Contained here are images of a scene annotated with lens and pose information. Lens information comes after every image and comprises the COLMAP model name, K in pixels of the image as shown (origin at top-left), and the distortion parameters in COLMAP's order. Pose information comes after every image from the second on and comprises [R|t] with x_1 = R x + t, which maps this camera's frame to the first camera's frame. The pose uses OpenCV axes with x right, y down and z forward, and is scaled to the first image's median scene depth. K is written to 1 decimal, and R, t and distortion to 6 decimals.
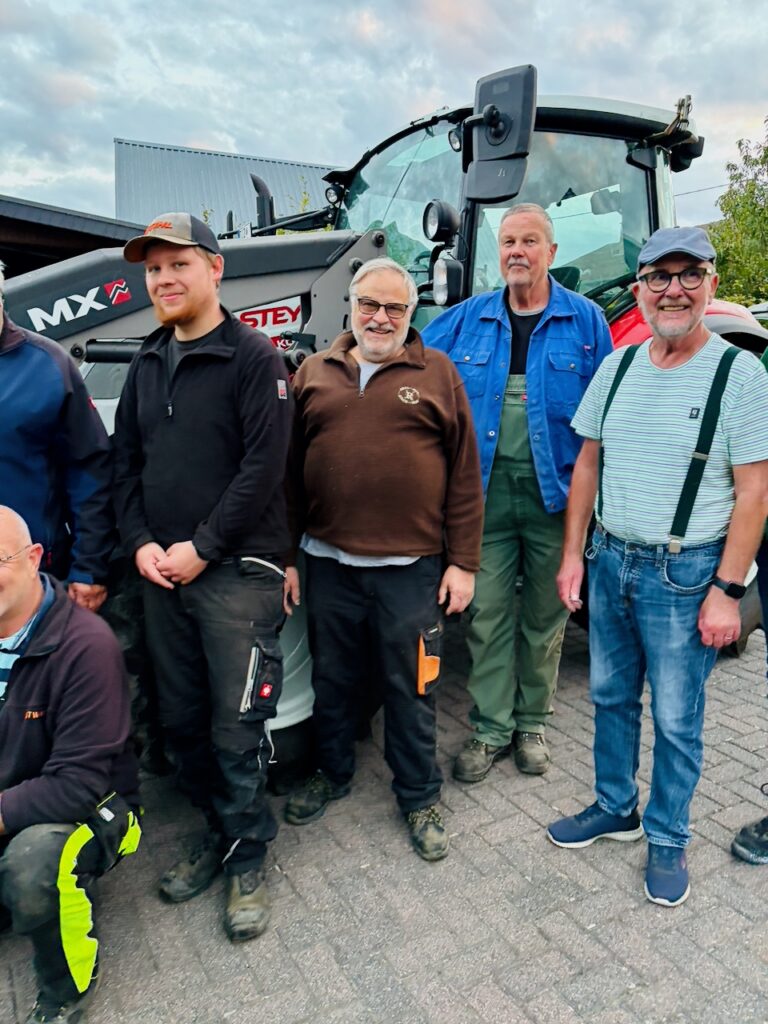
lens RADIAL K [[683.9, 0, 383.5], [0, 683.9, 497.8], [0, 0, 1]] dist [-0.009619, -0.003166]
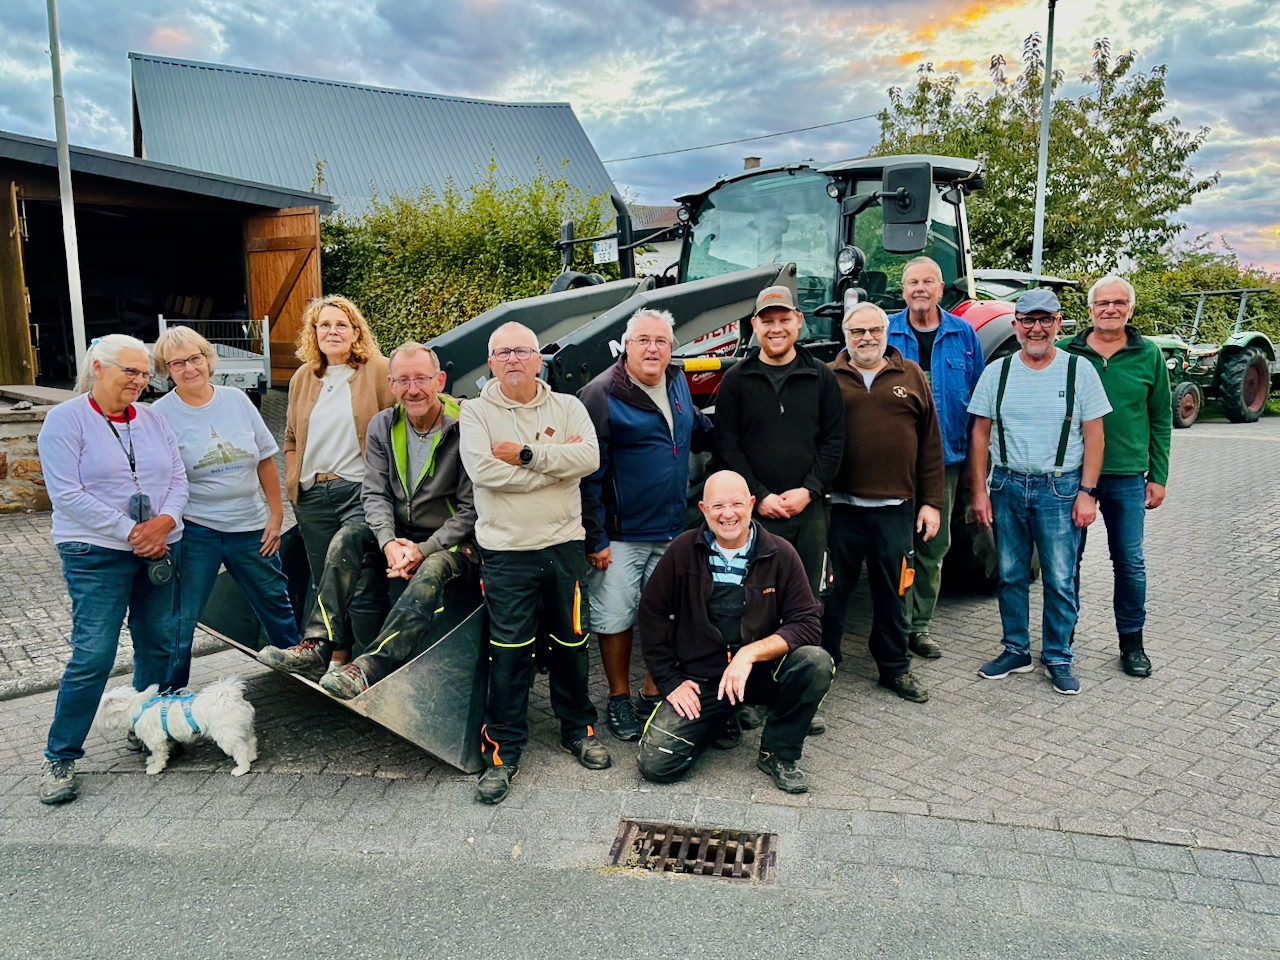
lens RADIAL K [[967.8, 0, 618.0], [0, 967.8, 476.4], [0, 0, 1]] dist [0.062582, -0.068761]
pose [[0.961791, -0.074227, 0.263532, -1.074069], [0.080984, 0.996605, -0.014854, 0.022870], [-0.261535, 0.035628, 0.964536, -0.892855]]
